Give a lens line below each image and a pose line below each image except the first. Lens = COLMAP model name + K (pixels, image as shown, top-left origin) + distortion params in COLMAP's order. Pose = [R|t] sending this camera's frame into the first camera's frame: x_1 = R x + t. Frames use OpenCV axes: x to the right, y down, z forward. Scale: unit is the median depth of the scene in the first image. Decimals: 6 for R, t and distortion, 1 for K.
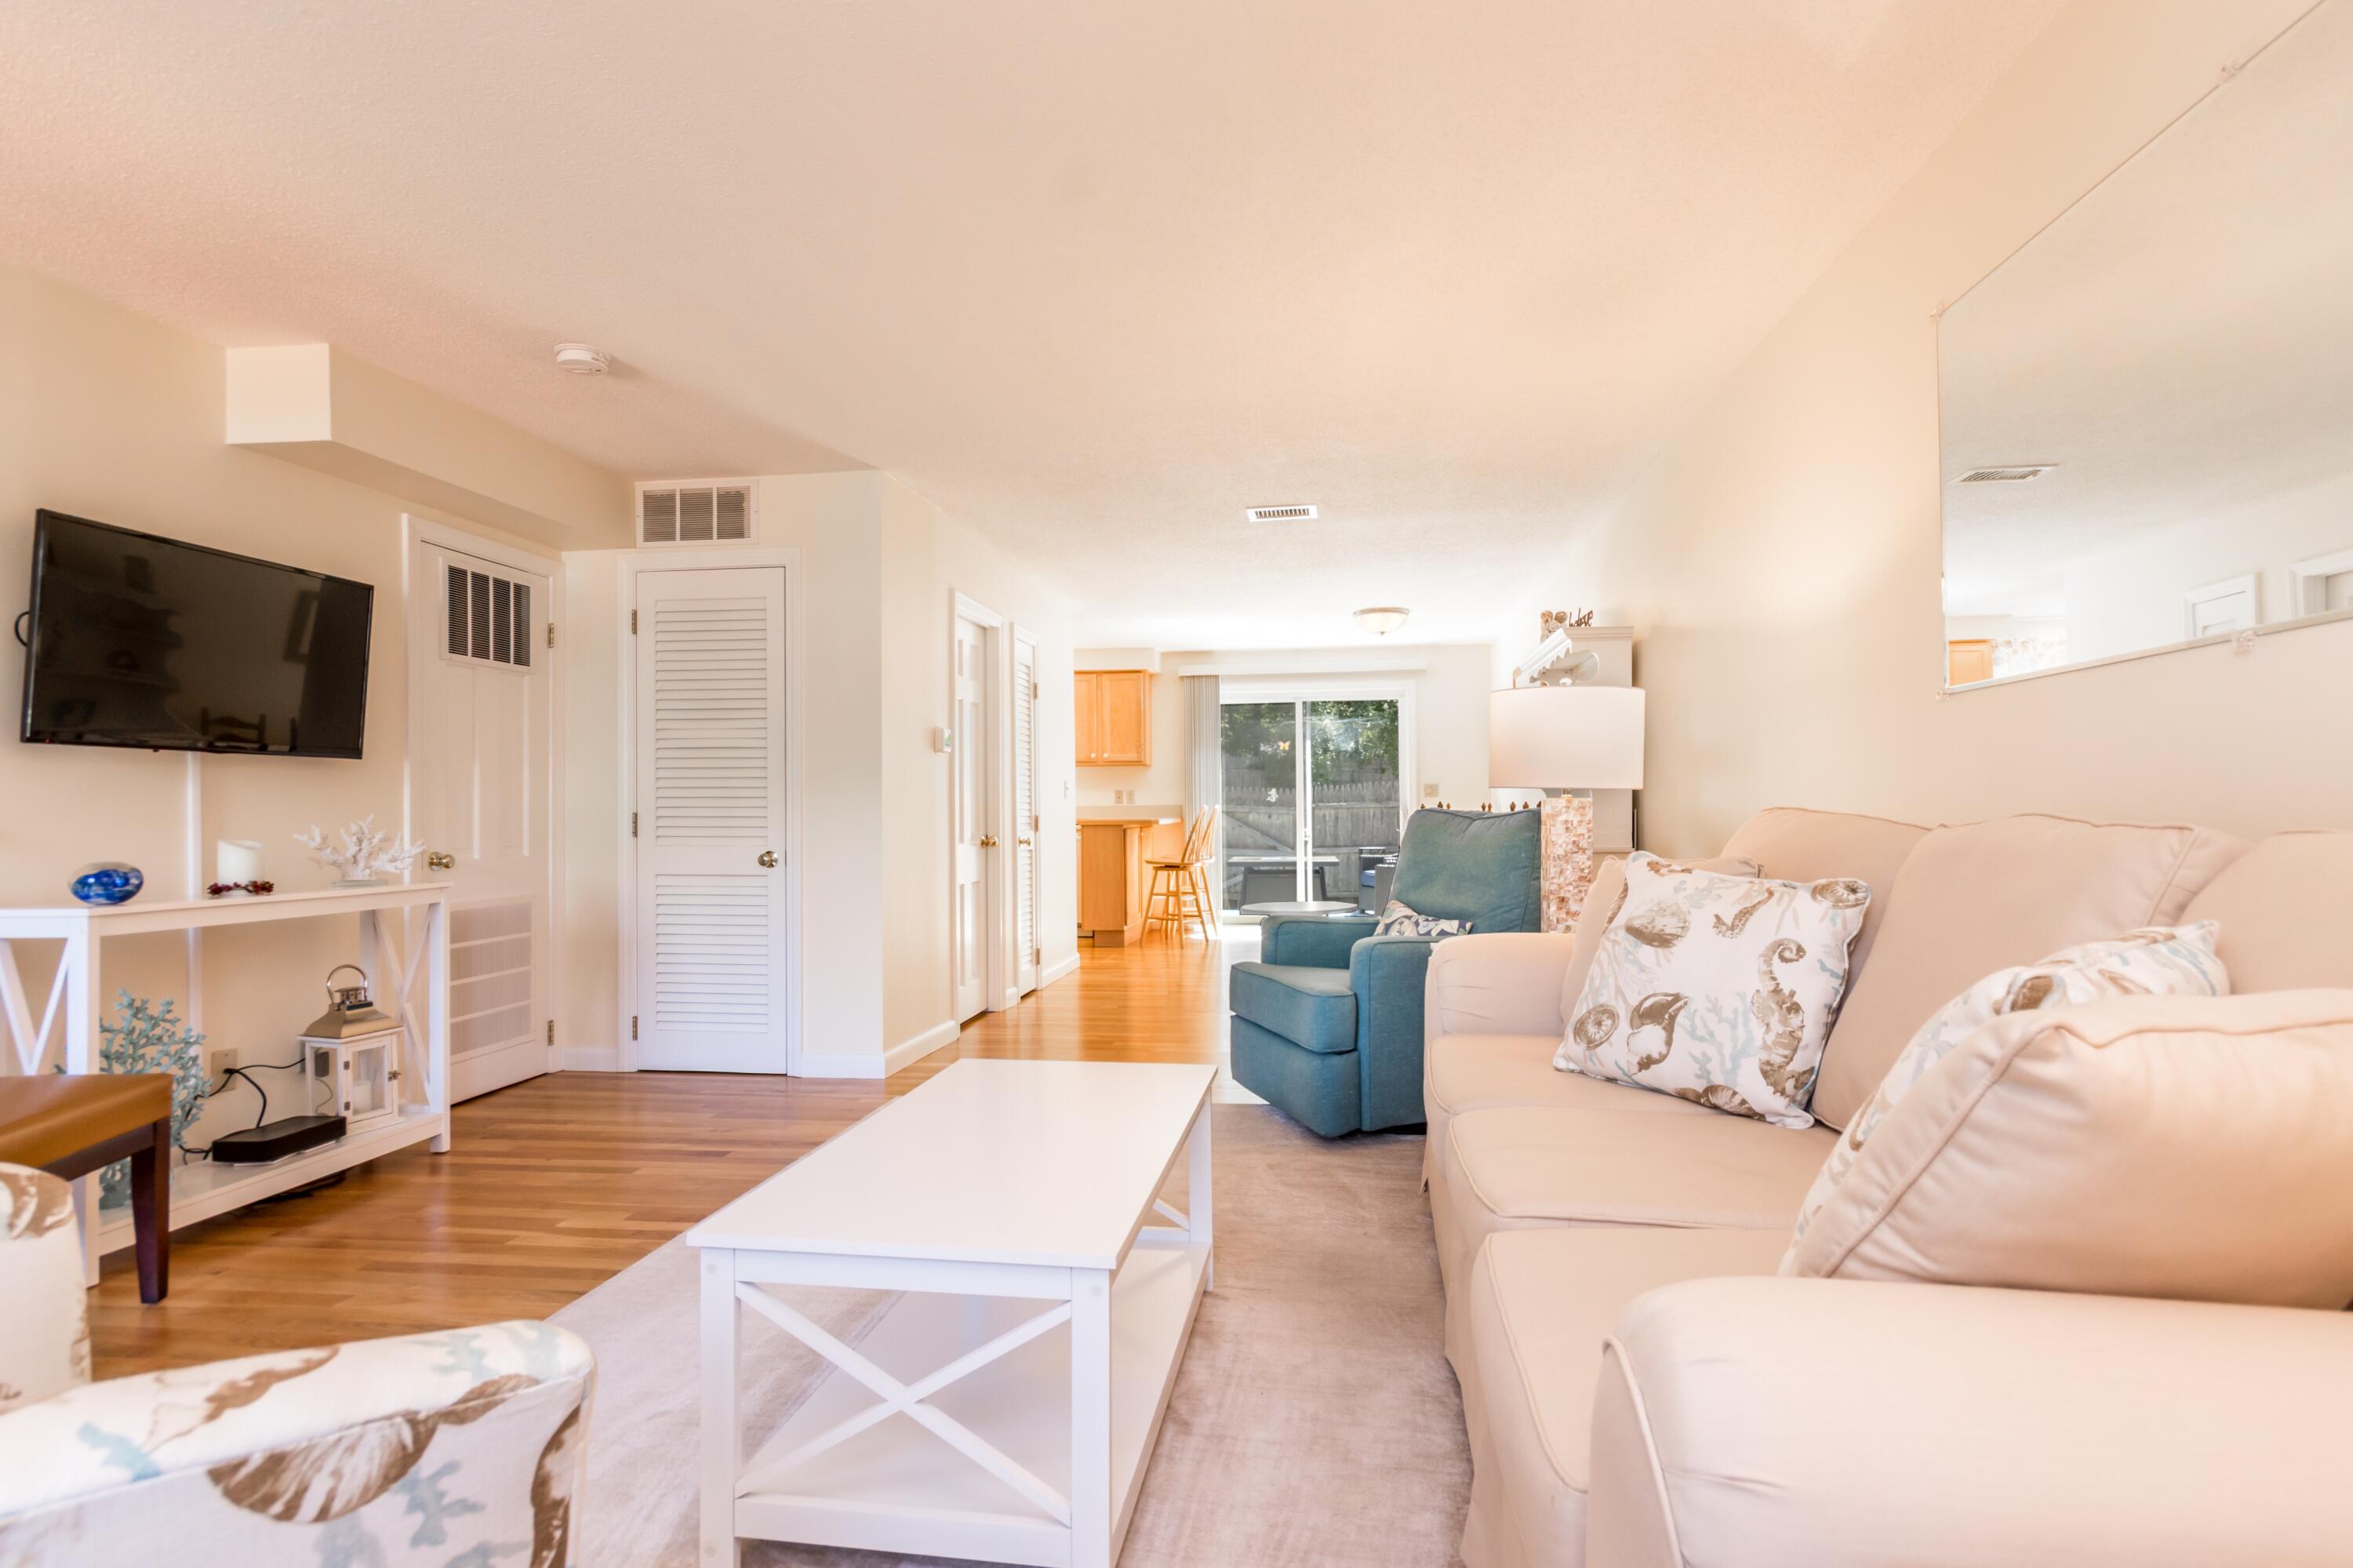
lens RADIAL K [[1116.8, 0, 1183.9], [0, 1116.8, 793.1], [0, 0, 1]] dist [0.013034, -0.000088]
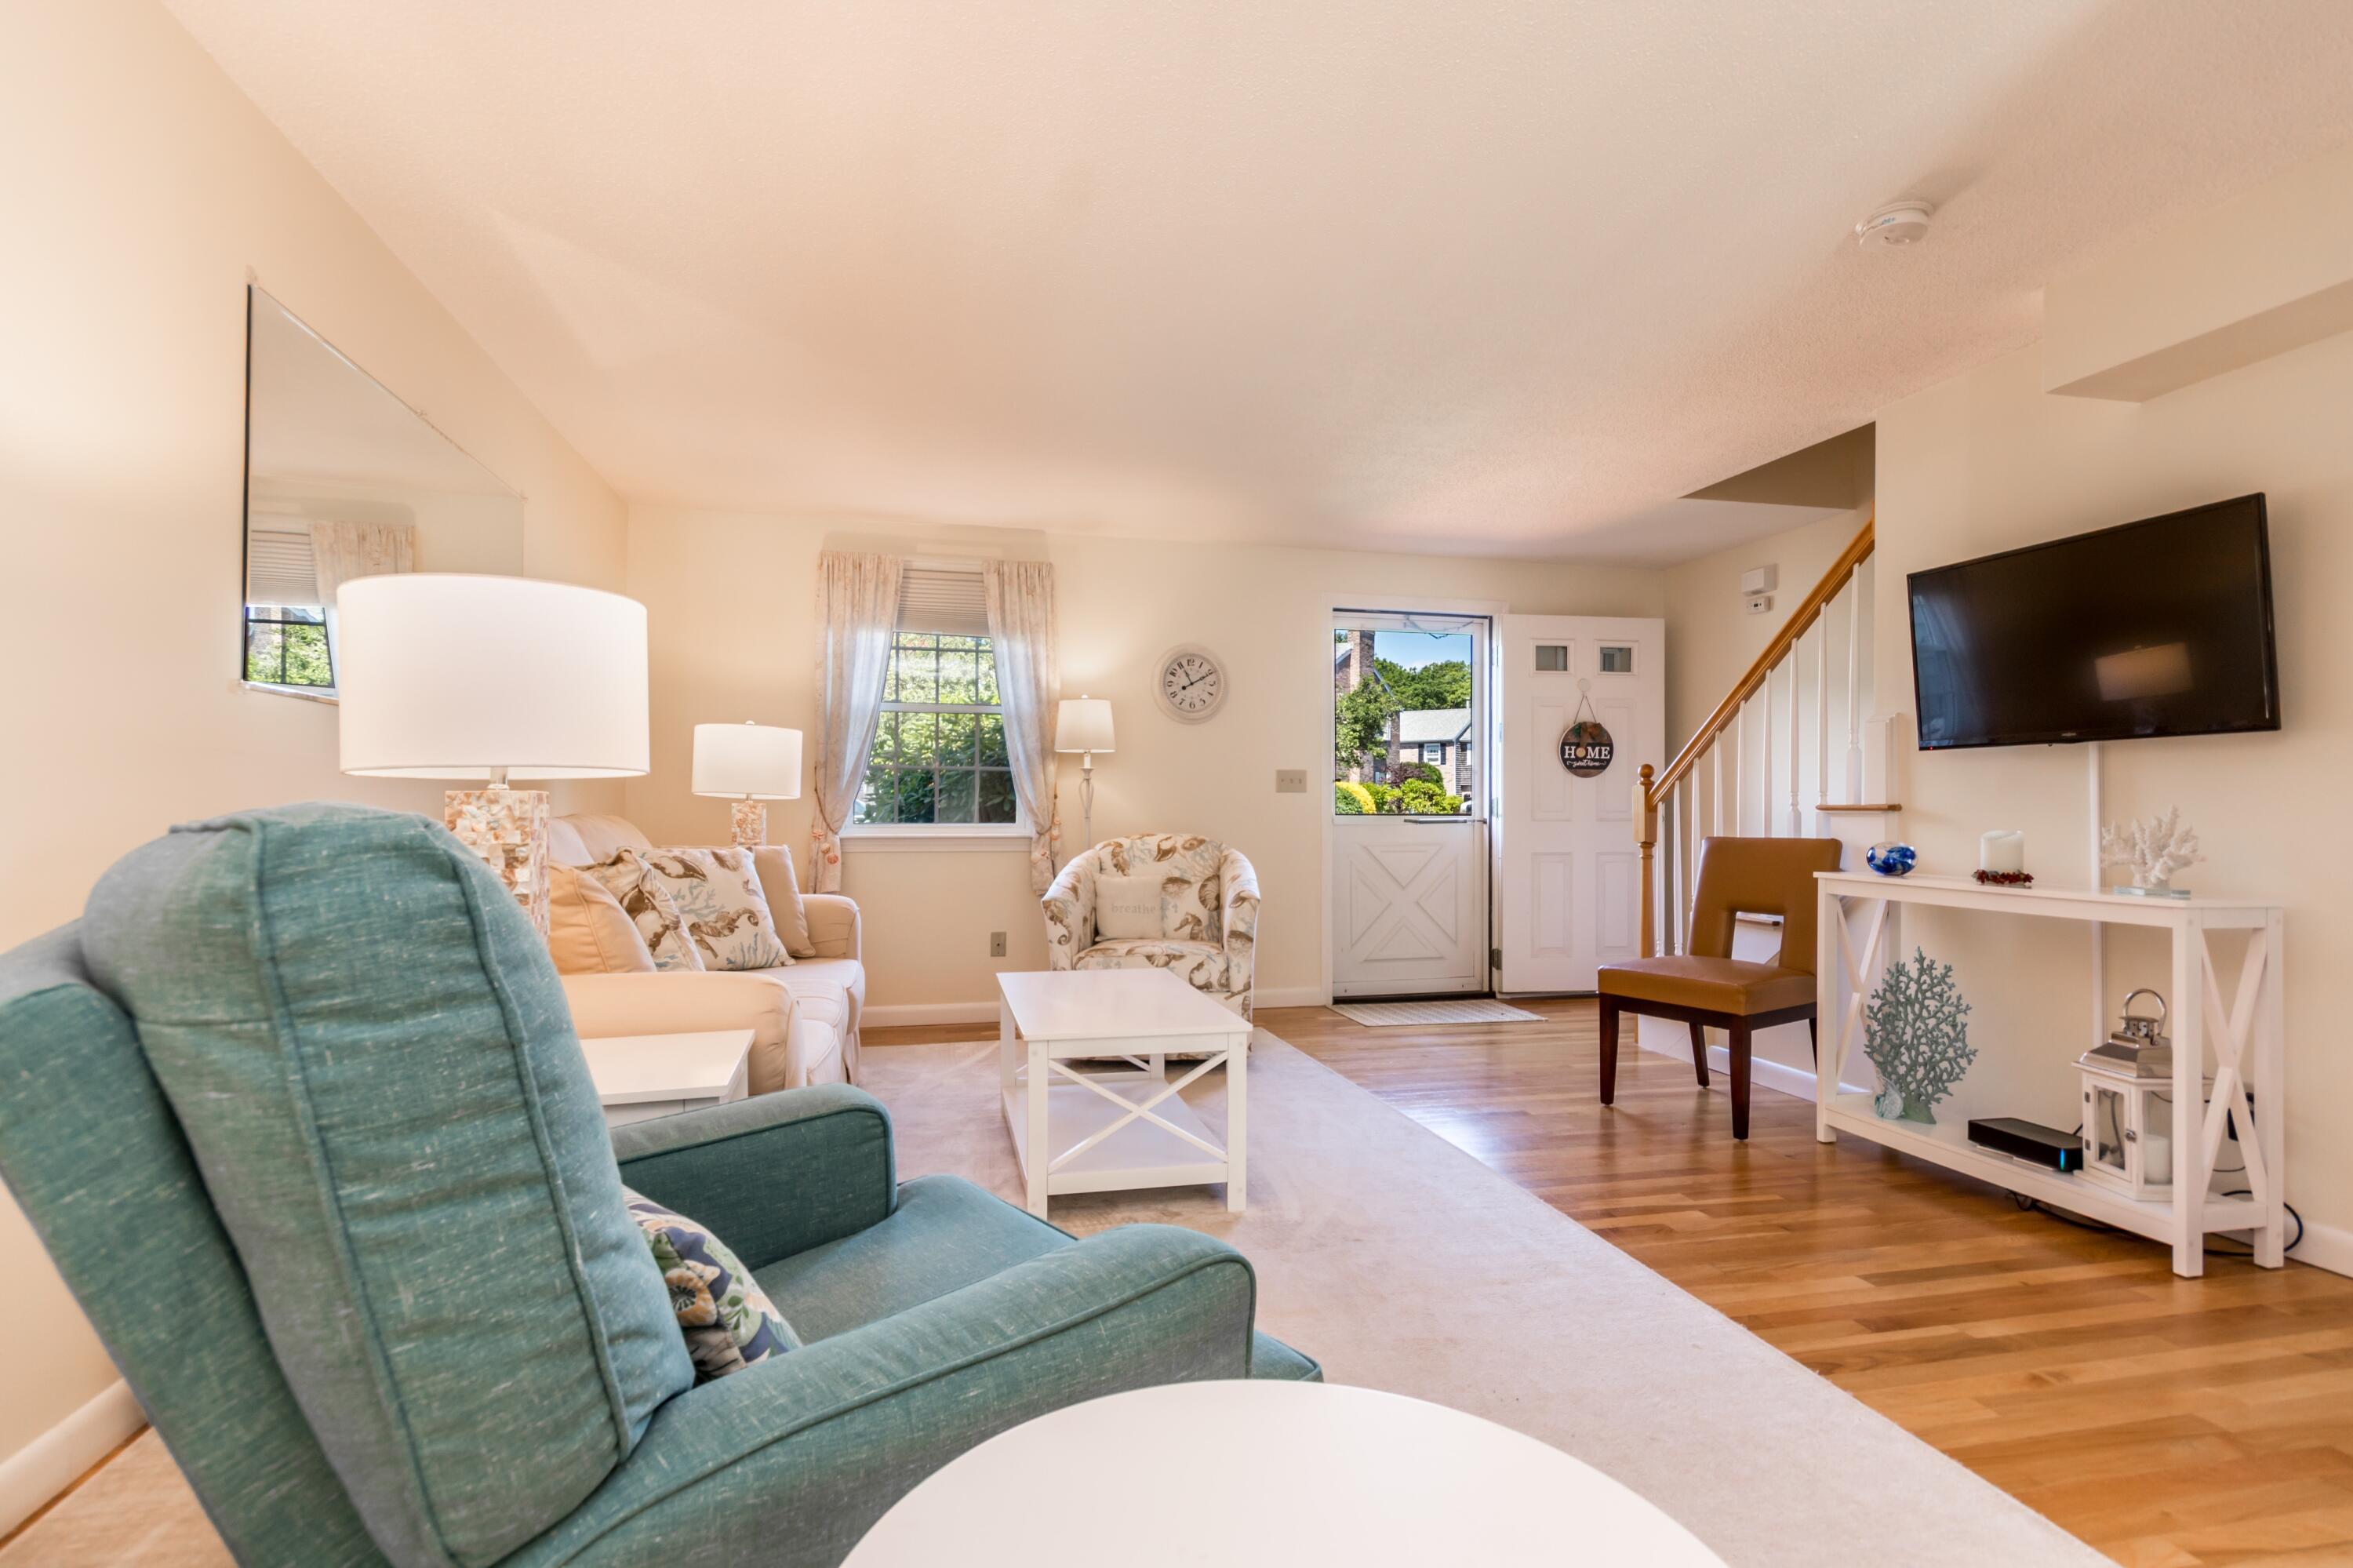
lens RADIAL K [[1116.8, 0, 1183.9], [0, 1116.8, 793.1], [0, 0, 1]] dist [0.013034, -0.000088]
pose [[-0.924354, 0.005330, -0.381498, 0.235581], [0.013371, 0.999741, -0.018430, 0.014870], [0.381301, -0.022137, -0.924186, 1.595464]]
